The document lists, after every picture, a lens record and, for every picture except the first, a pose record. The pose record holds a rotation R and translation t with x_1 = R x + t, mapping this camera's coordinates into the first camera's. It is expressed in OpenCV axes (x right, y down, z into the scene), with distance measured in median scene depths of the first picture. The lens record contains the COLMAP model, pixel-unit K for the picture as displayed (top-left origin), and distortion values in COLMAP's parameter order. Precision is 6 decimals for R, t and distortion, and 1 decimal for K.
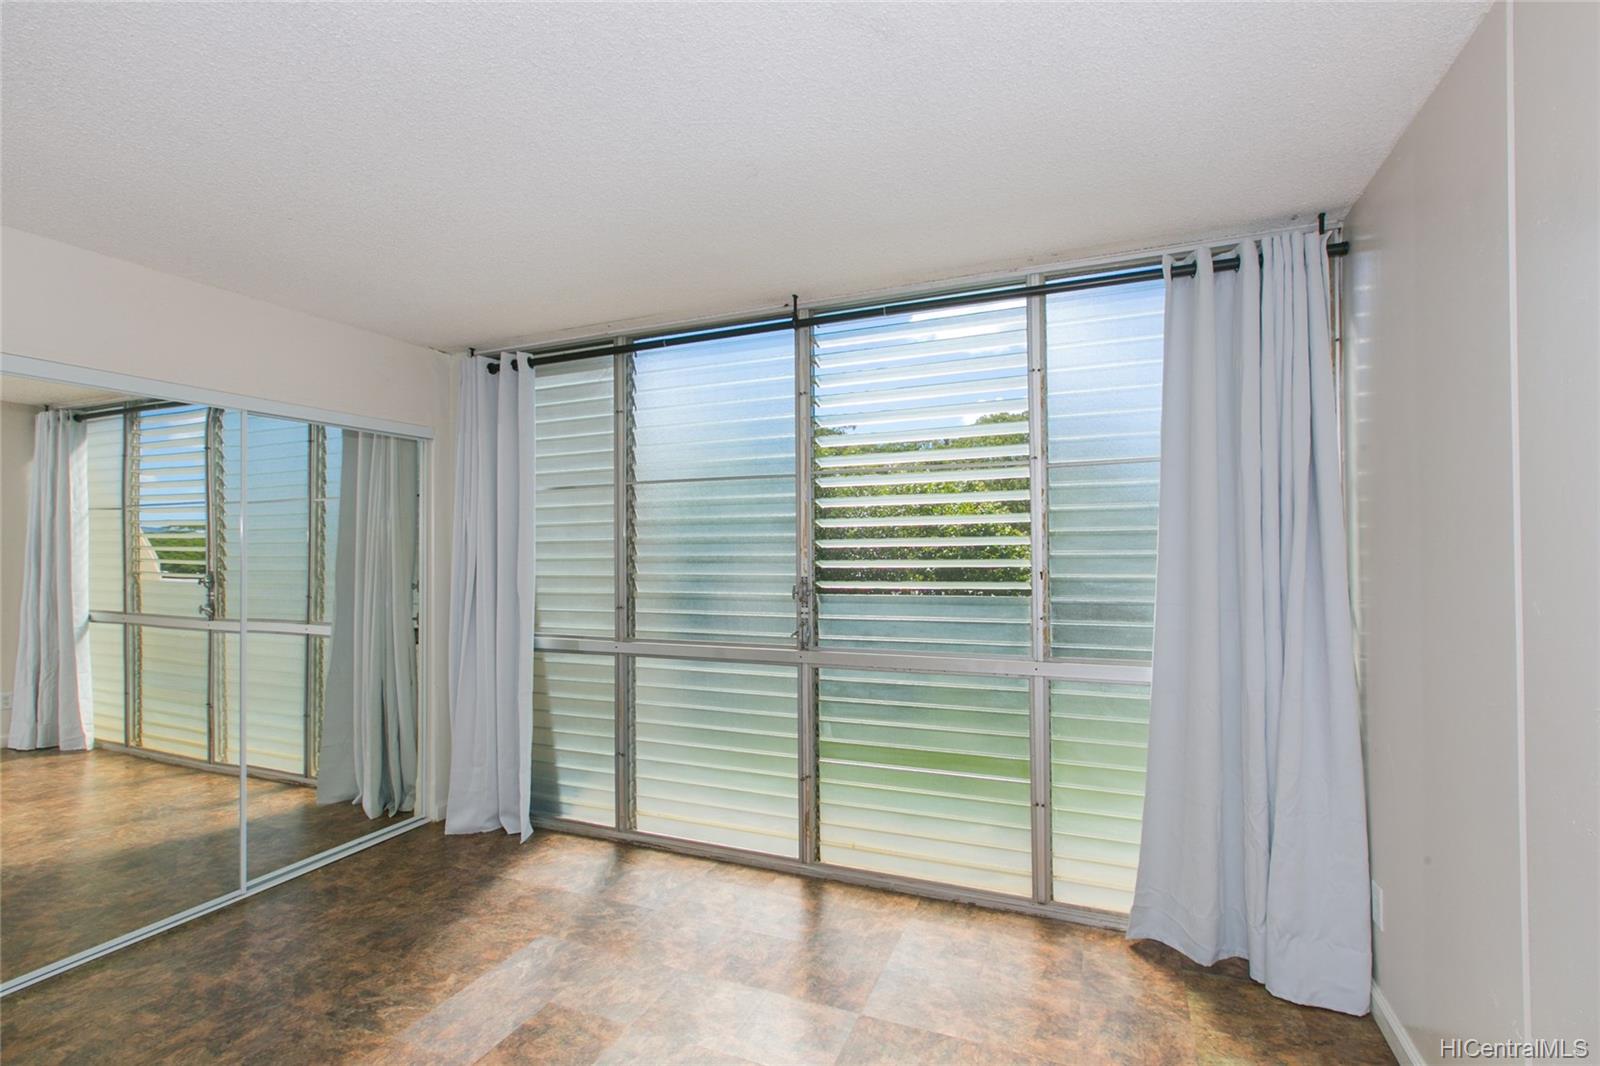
lens RADIAL K [[740.5, 0, 806.0], [0, 740.5, 523.2], [0, 0, 1]] dist [-0.000352, 0.000067]
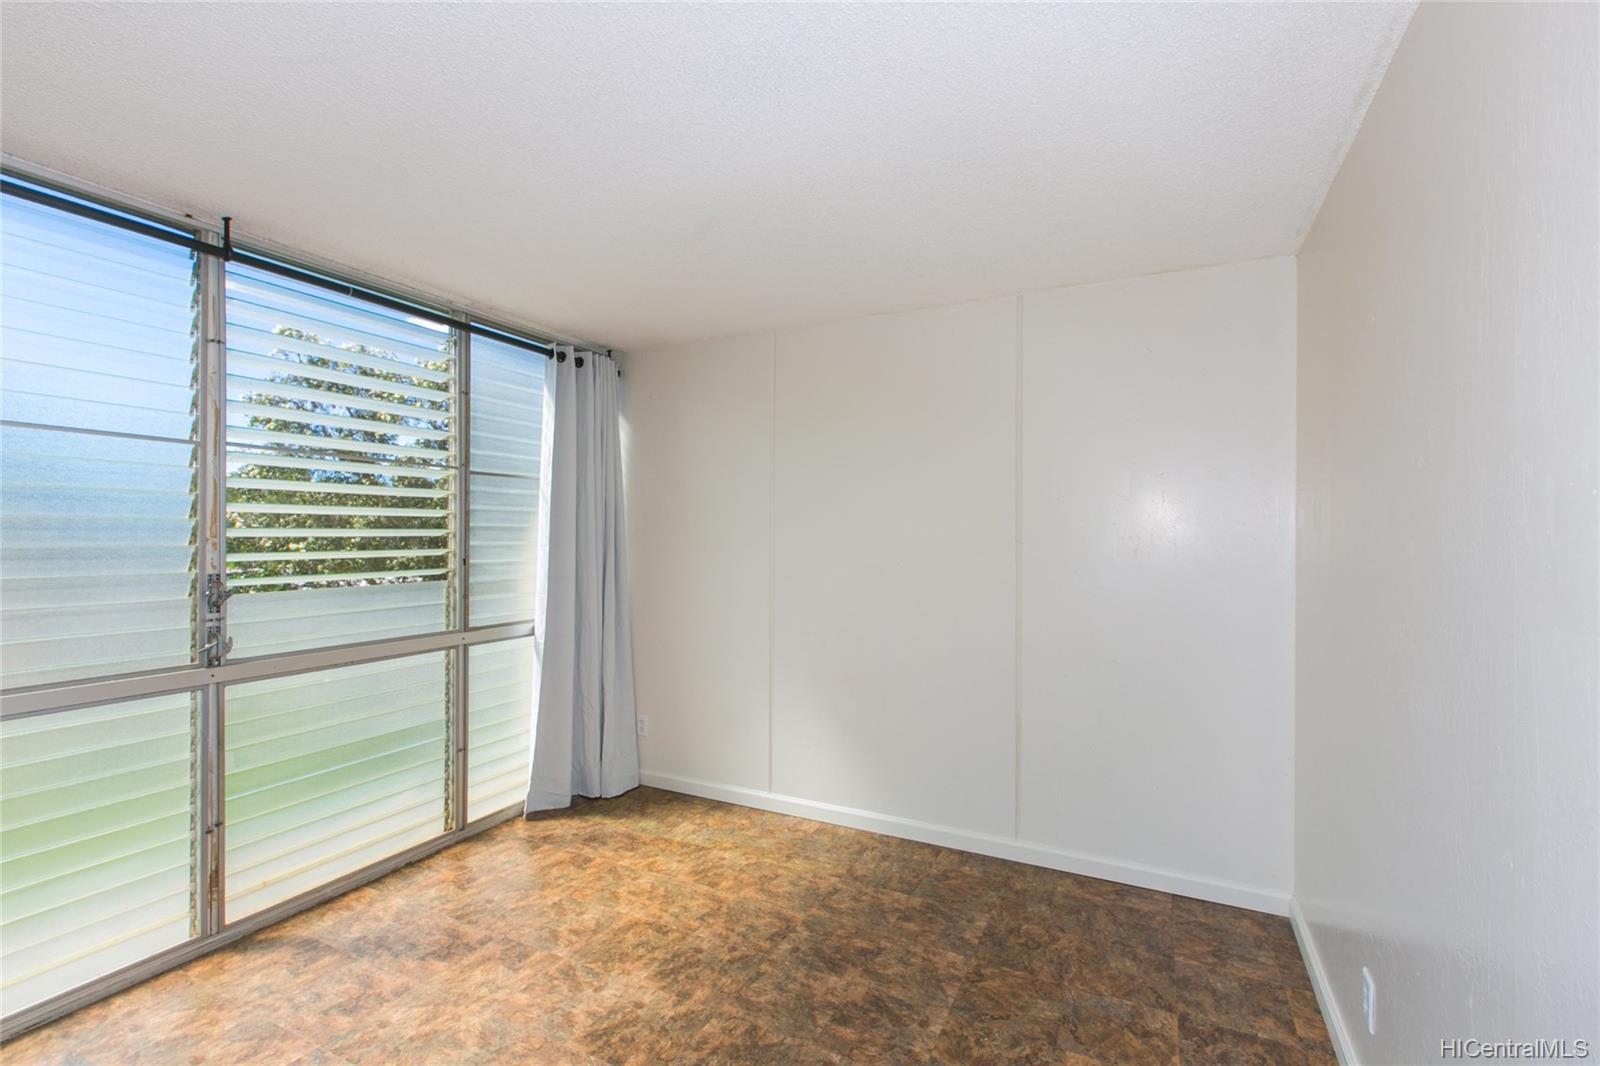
lens RADIAL K [[724.3, 0, 805.7], [0, 724.3, 512.9], [0, 0, 1]] dist [0.000213, 0.000075]
pose [[0.047211, 0.041611, 0.998018, -0.743175], [-0.034122, 0.998616, -0.040021, 0.016950], [-0.998302, -0.032165, 0.048565, 0.333673]]
